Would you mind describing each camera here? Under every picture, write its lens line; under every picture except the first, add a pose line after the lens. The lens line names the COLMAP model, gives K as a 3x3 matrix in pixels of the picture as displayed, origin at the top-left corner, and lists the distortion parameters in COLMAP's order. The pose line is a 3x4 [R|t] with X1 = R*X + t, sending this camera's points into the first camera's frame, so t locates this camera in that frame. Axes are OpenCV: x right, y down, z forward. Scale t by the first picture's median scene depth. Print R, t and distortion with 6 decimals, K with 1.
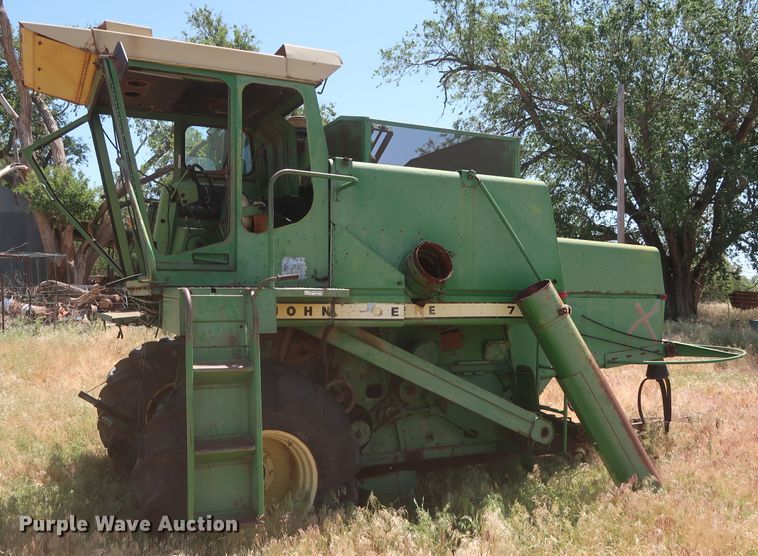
lens RADIAL K [[648.3, 0, 354.2], [0, 648.3, 288.4], [0, 0, 1]] dist [-0.028067, 0.023781]
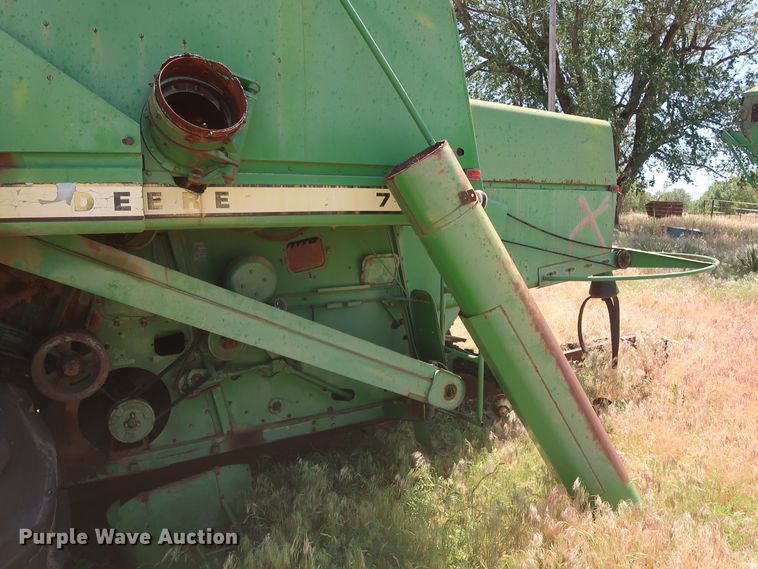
lens RADIAL K [[586.1, 0, 381.2], [0, 586.1, 279.7], [0, 0, 1]] dist [-0.028143, -0.003667]
pose [[0.992996, -0.035336, 0.112739, 0.165716], [0.021402, 0.992239, 0.122493, 0.036830], [-0.116193, -0.119223, 0.986045, 0.444659]]
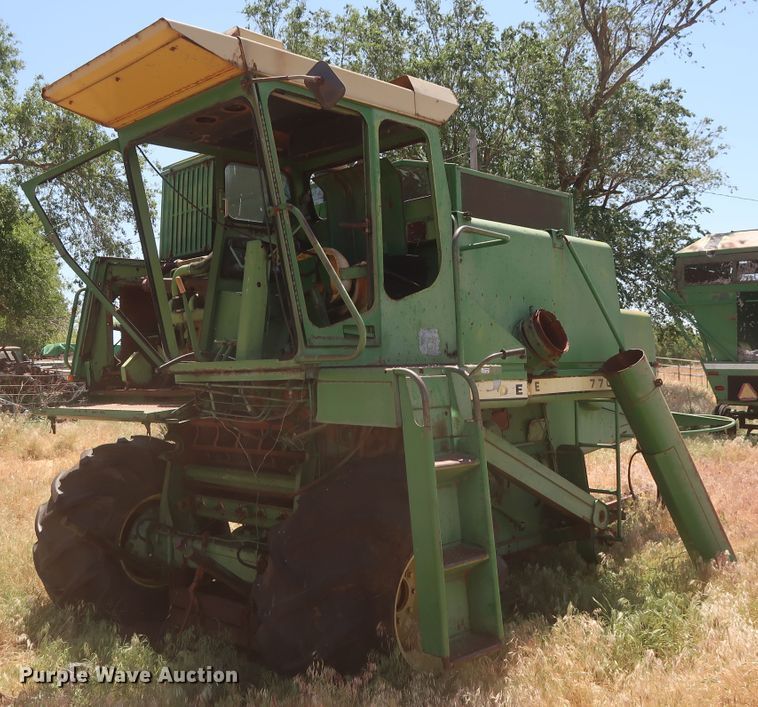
lens RADIAL K [[800.8, 0, 364.6], [0, 800.8, 337.8], [0, 0, 1]] dist [-0.032531, 0.000000]
pose [[0.941145, -0.014491, 0.337692, -0.406079], [0.024667, 0.999361, -0.025863, -0.008951], [-0.337102, 0.032671, 0.940901, 0.042120]]
